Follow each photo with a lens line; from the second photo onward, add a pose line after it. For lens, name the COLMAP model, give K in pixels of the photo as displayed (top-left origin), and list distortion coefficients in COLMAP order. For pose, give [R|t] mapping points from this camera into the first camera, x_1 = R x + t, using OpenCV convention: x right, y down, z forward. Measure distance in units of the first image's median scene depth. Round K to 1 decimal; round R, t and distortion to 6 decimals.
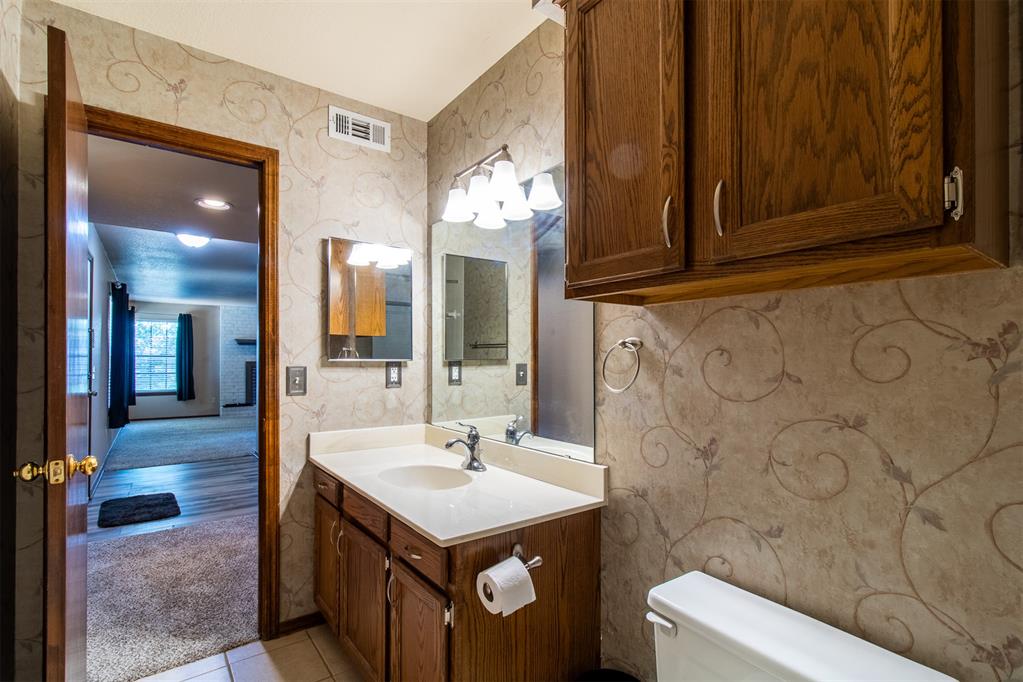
lens RADIAL K [[485.8, 0, 509.2], [0, 485.8, 356.6], [0, 0, 1]] dist [-0.000632, -0.000102]
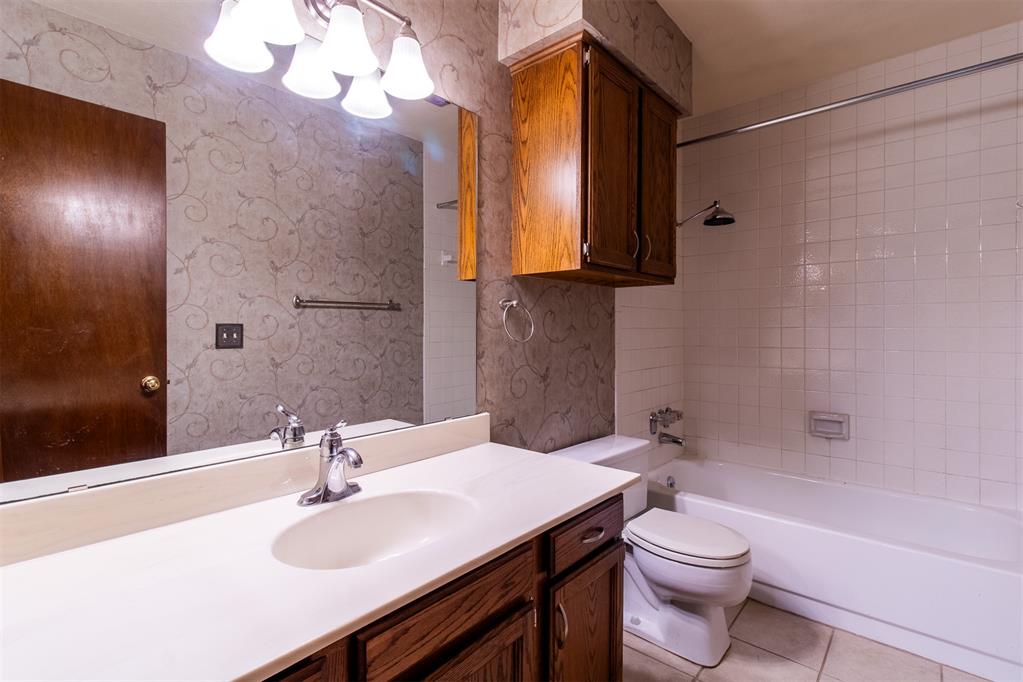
lens RADIAL K [[481.8, 0, 516.1], [0, 481.8, 335.8], [0, 0, 1]] dist [-0.000330, -0.000067]
pose [[-0.222872, -0.017017, 0.974699, -1.097838], [-0.002995, 0.999855, 0.016771, 0.039531], [-0.974843, 0.000819, -0.222891, 1.455525]]
